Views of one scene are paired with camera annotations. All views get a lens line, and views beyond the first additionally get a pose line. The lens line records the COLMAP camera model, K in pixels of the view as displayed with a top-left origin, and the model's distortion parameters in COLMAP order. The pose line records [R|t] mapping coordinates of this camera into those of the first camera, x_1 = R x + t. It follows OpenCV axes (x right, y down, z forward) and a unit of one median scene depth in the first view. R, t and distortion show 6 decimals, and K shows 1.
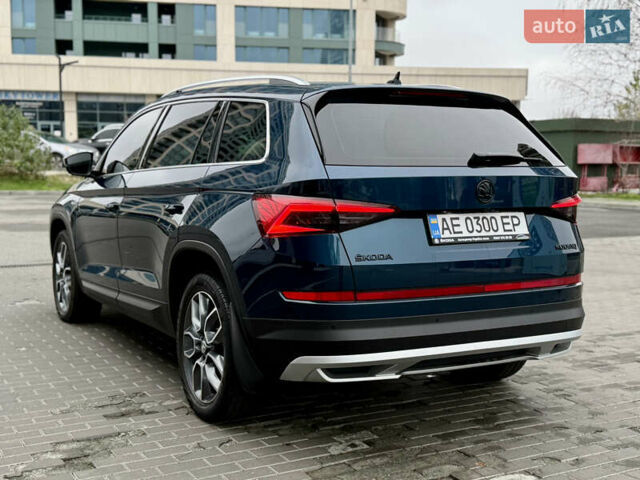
lens RADIAL K [[832.5, 0, 311.7], [0, 832.5, 240.0], [0, 0, 1]] dist [0.114577, -0.046216]
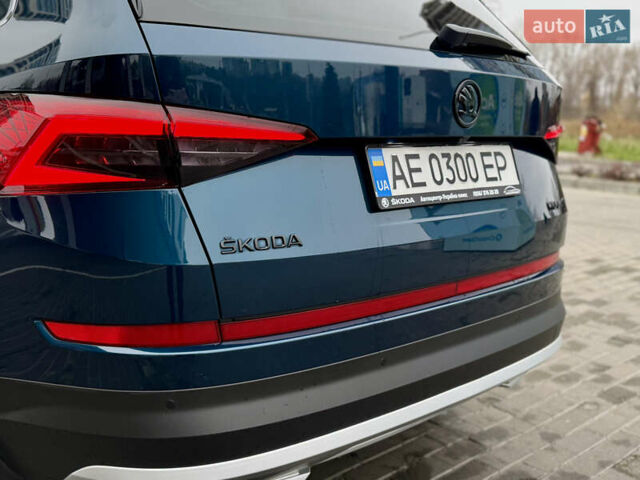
lens RADIAL K [[678.6, 0, 319.3], [0, 678.6, 253.8], [0, 0, 1]] dist [0.085396, -0.003837]
pose [[0.969016, -0.024971, 0.245732, 0.014379], [-0.004202, 0.993066, 0.117485, -0.015158], [-0.246961, -0.114877, 0.962192, 0.602665]]
